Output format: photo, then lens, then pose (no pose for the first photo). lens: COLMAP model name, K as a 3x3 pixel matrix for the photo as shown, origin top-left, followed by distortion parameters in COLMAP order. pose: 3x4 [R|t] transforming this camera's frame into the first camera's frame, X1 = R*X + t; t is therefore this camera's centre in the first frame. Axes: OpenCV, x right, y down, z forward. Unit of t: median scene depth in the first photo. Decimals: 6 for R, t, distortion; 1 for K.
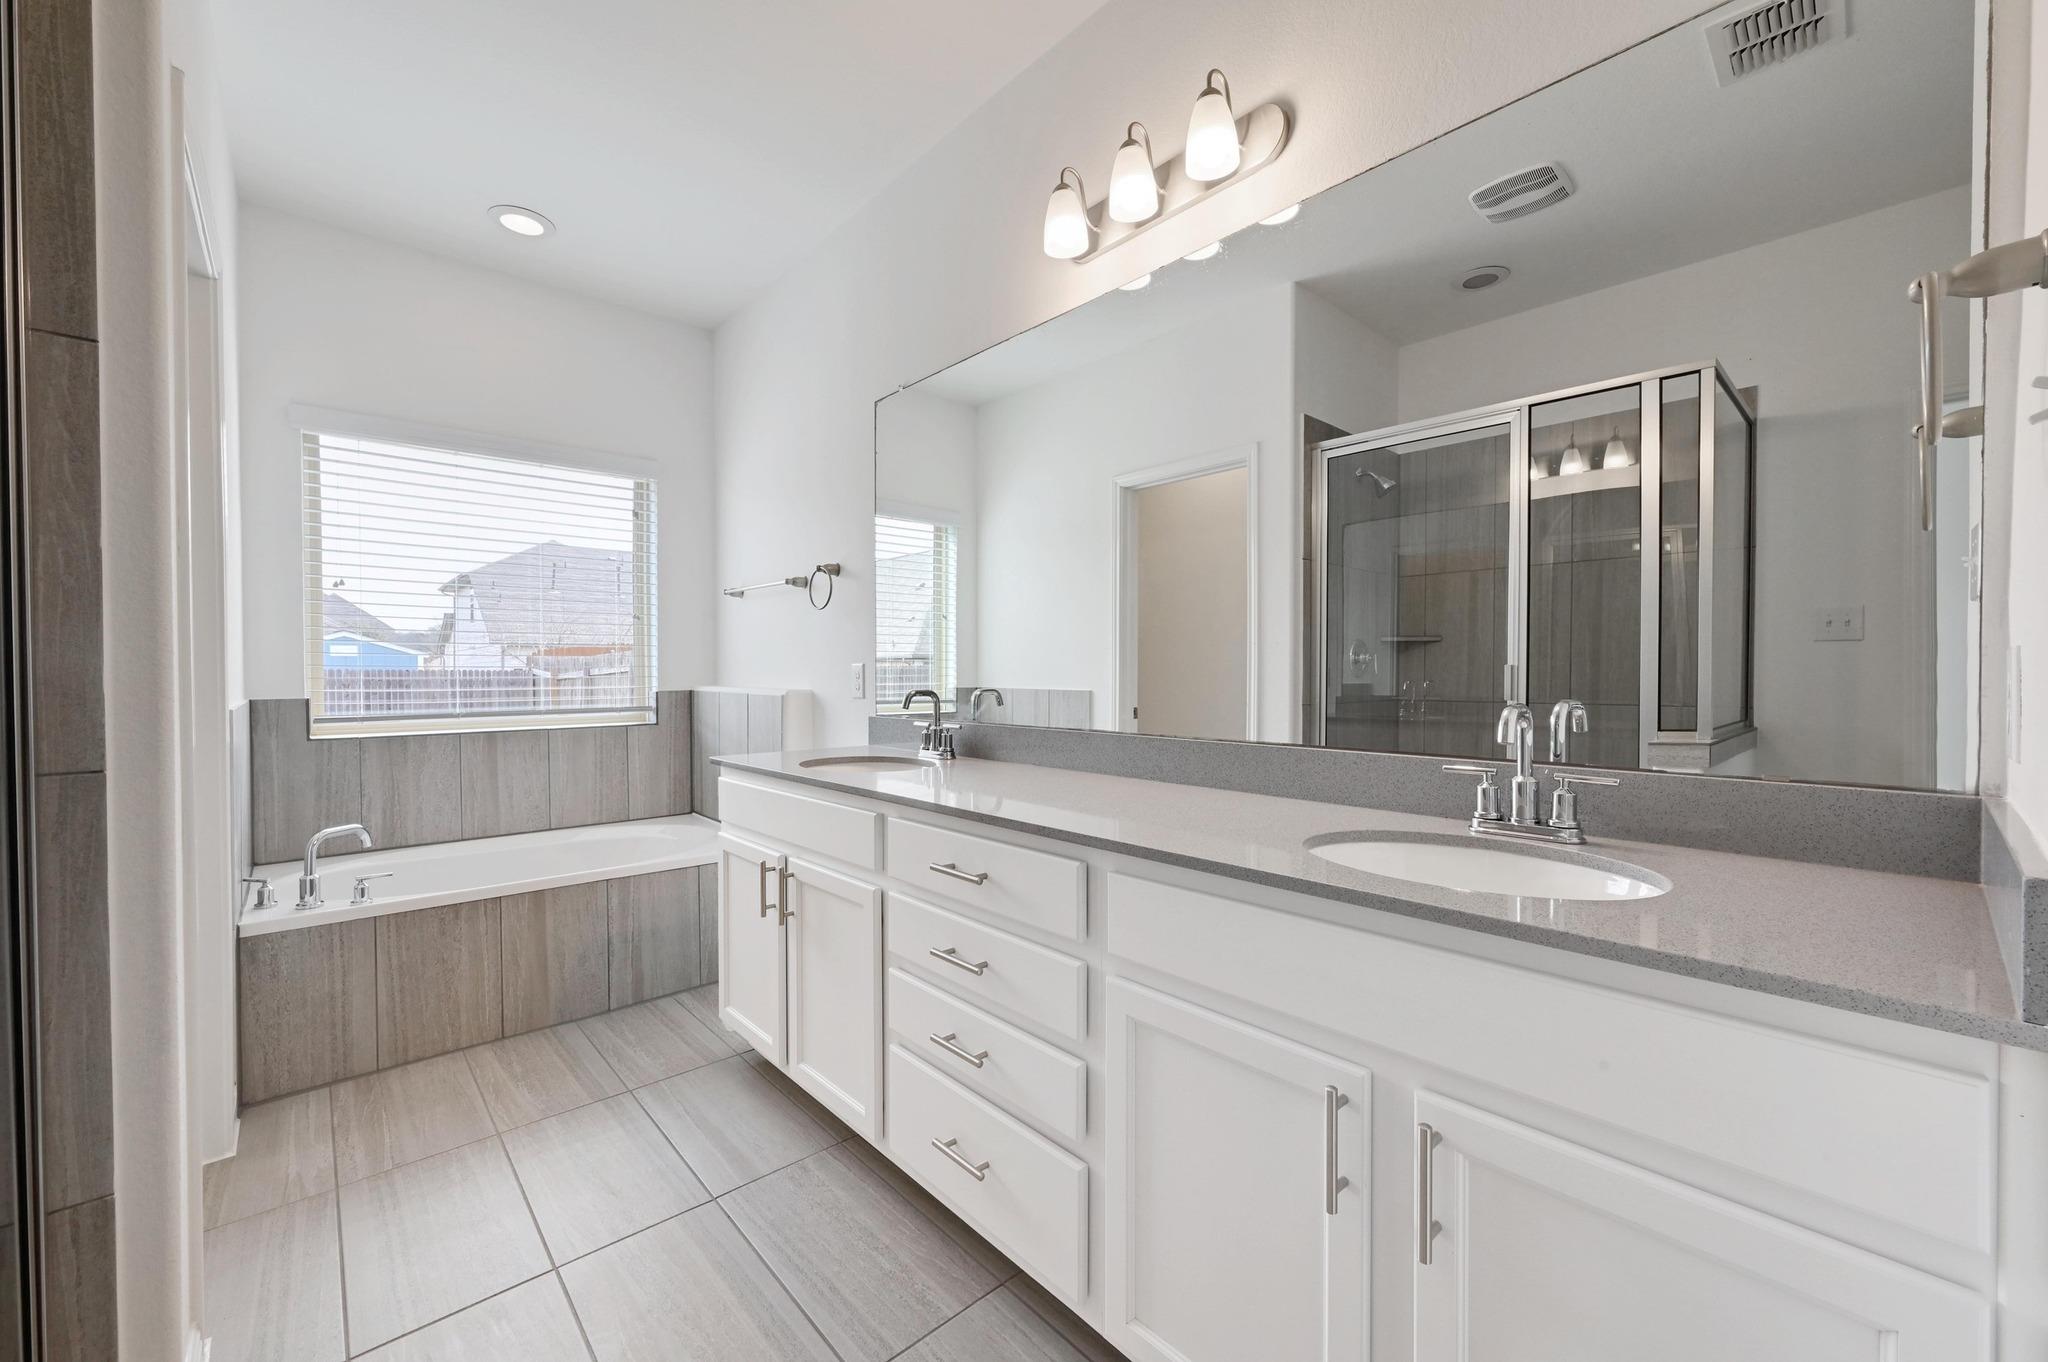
lens RADIAL K [[812.3, 0, 1033.4], [0, 812.3, 681.3], [0, 0, 1]] dist [0.000498, 0.001281]
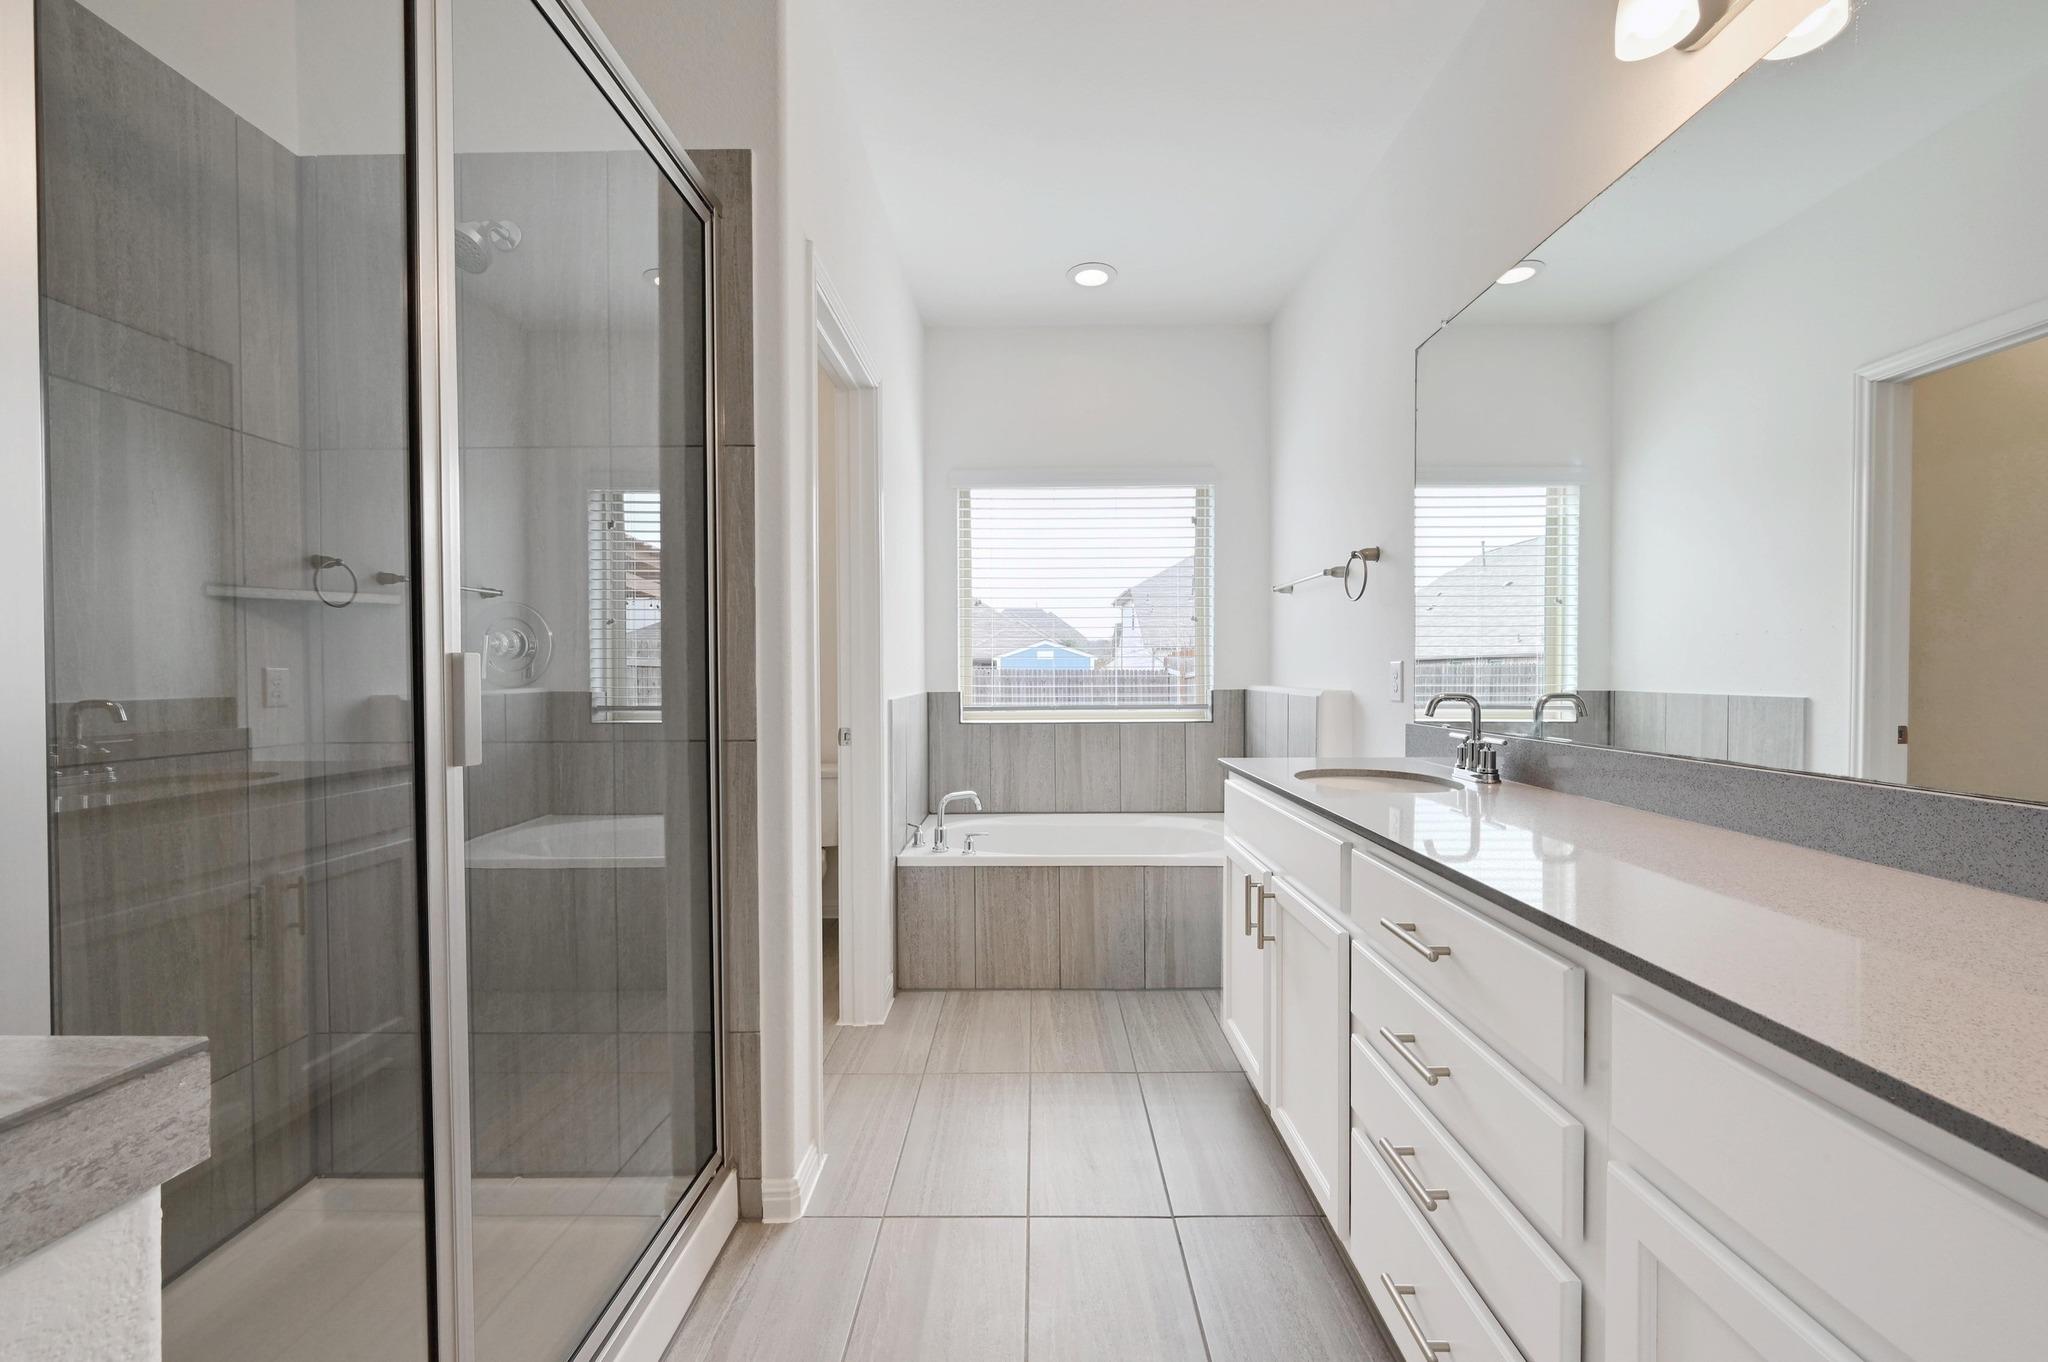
lens RADIAL K [[812.3, 0, 1025.7], [0, 812.3, 682.2], [0, 0, 1]] dist [0.000498, 0.001281]
pose [[0.734269, 0.007334, -0.678819, 0.086556], [-0.005674, 0.999973, 0.004666, -0.001440], [0.678835, 0.000426, 0.734291, 0.115054]]
